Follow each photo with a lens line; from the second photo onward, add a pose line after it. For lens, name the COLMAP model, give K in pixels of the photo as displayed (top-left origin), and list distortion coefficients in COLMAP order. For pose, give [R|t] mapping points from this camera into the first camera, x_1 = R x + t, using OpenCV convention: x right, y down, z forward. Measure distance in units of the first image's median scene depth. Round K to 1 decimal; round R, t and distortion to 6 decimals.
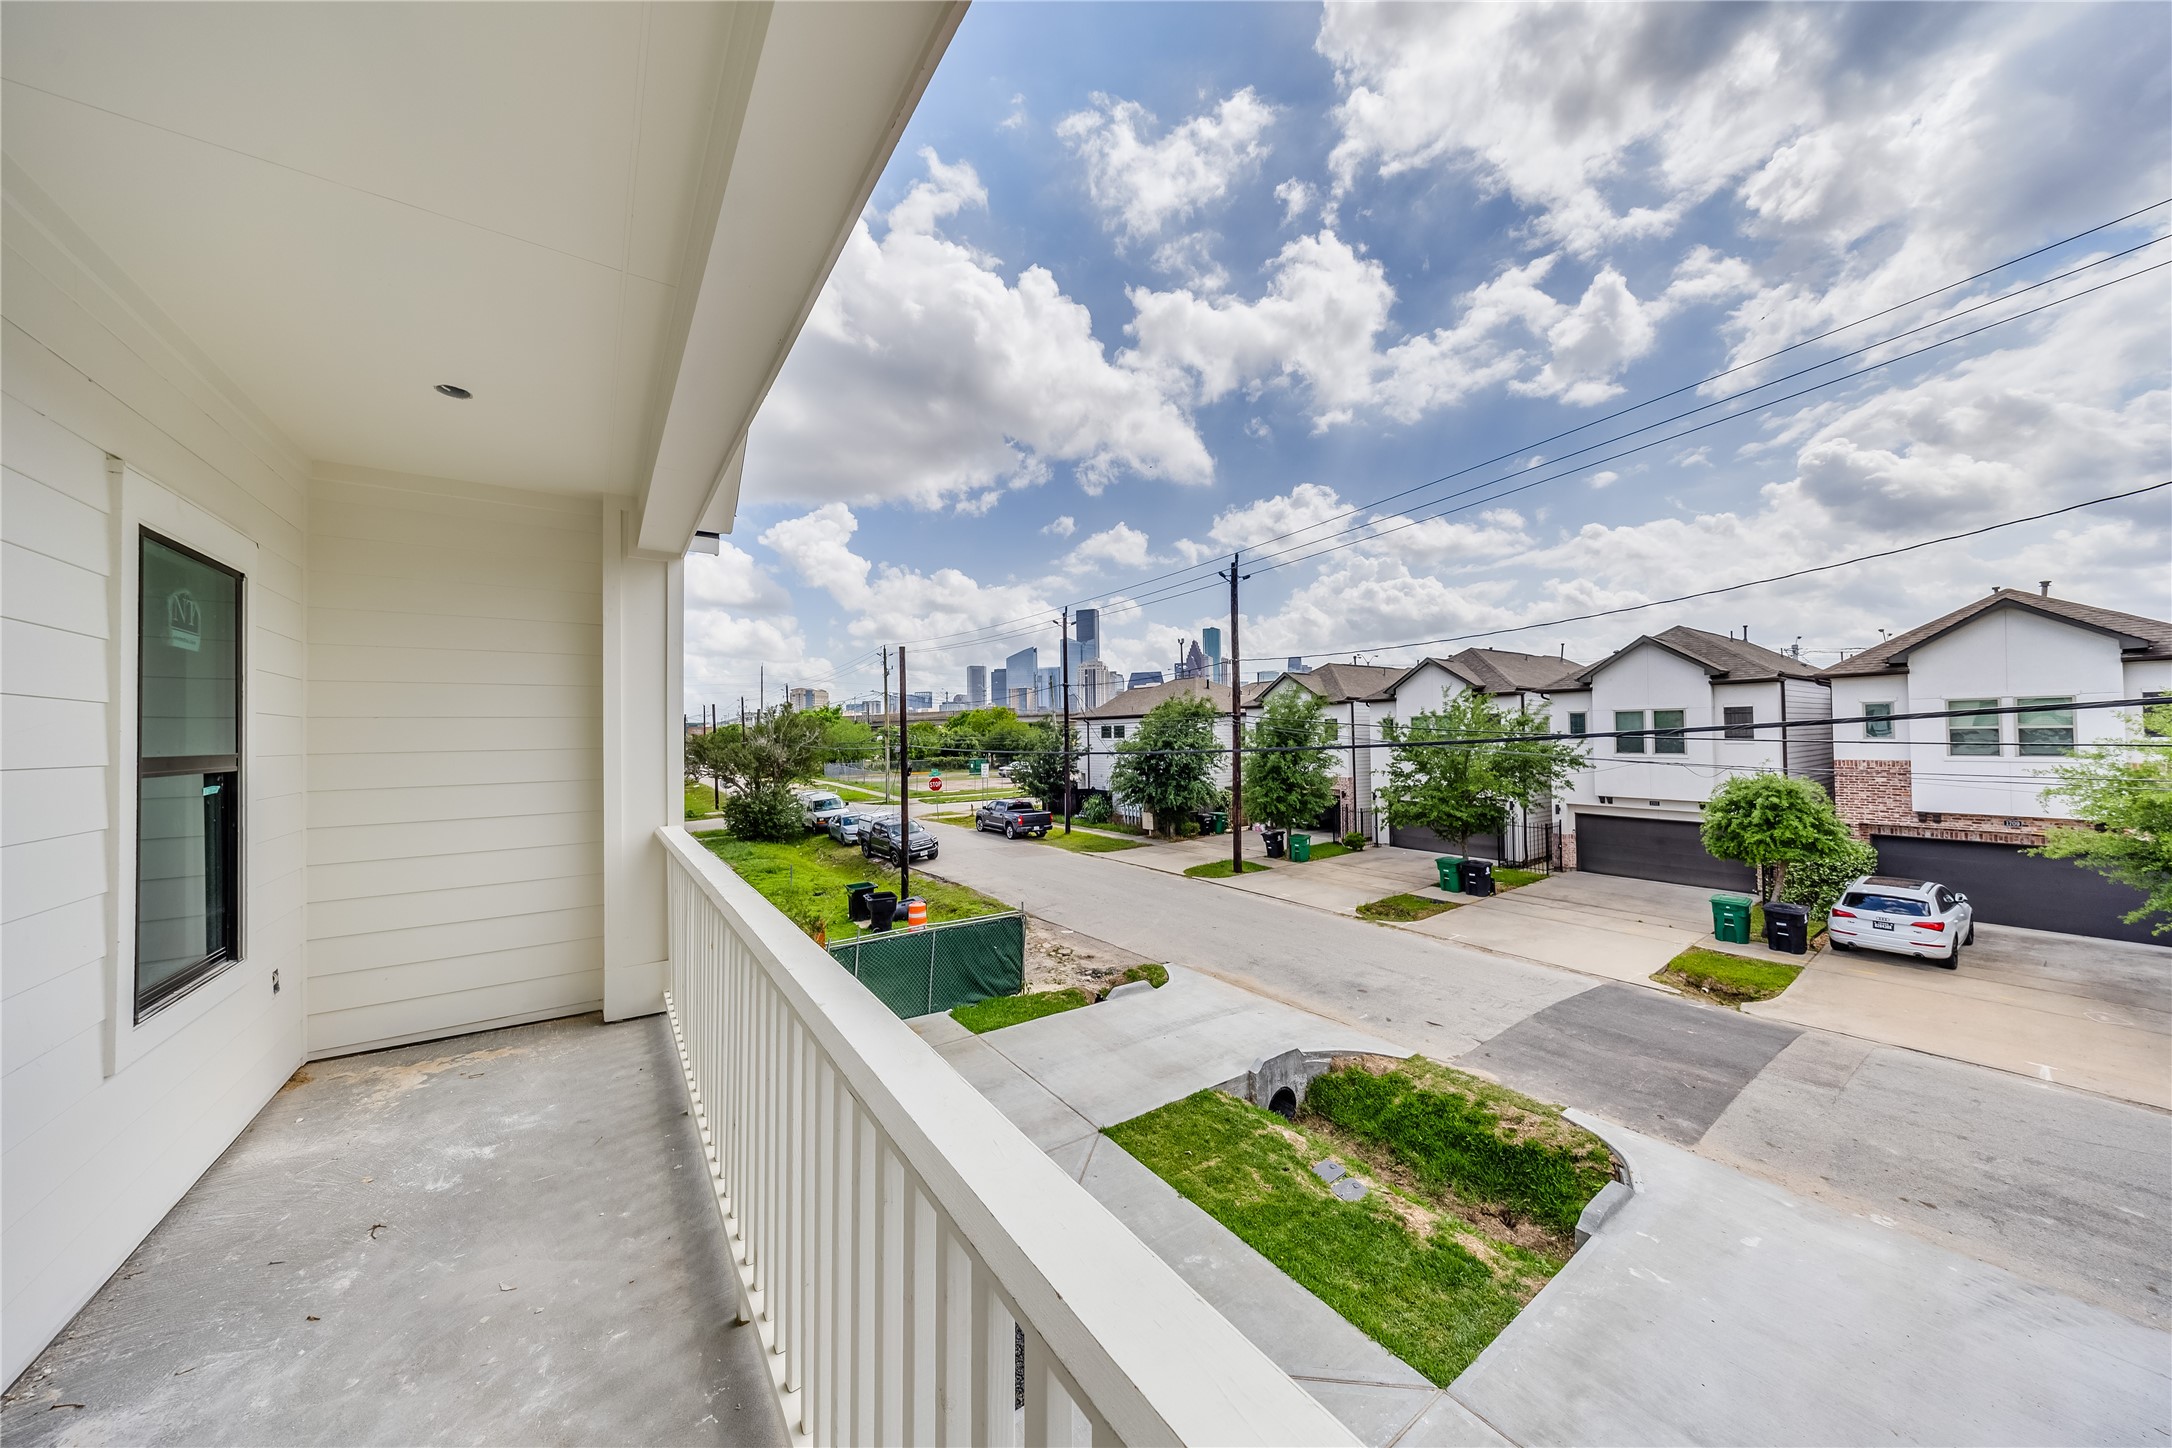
lens RADIAL K [[783.6, 0, 1090.8], [0, 783.6, 709.9], [0, 0, 1]] dist [-0.000973, -0.000155]
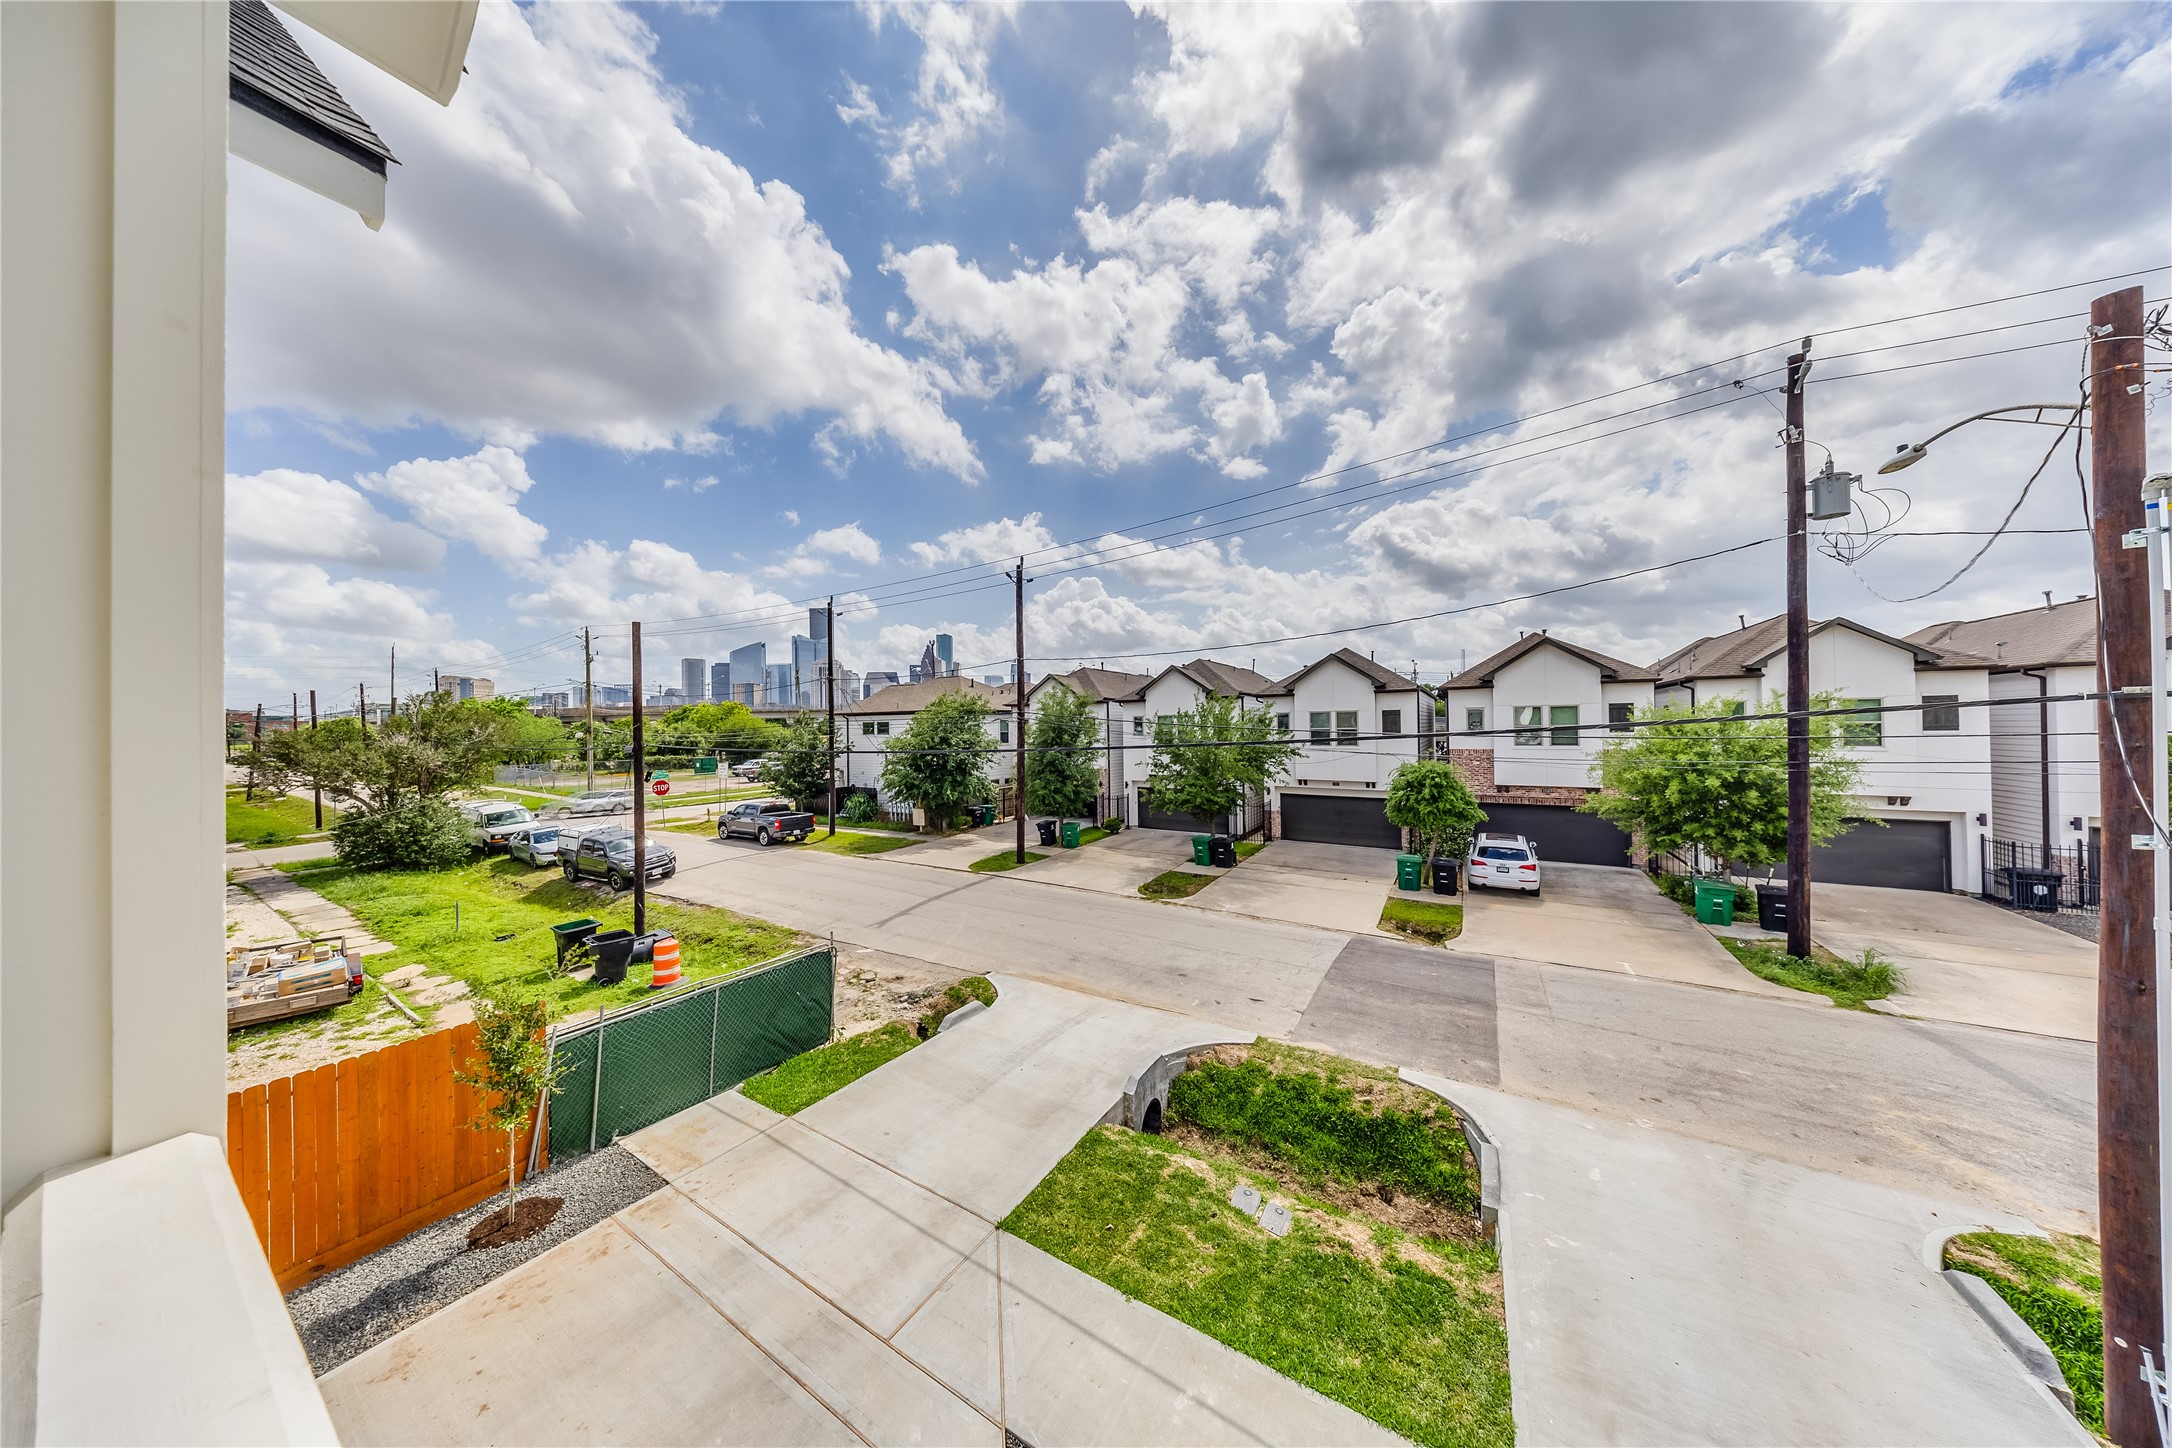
lens RADIAL K [[682.1, 0, 1119.0], [0, 682.1, 725.7], [0, 0, 1]] dist [0.006128, -0.007514]
pose [[0.910901, 0.002673, 0.412617, -0.068883], [-0.012468, 0.999701, 0.021049, 0.004775], [-0.412437, -0.024318, 0.910662, 0.138336]]
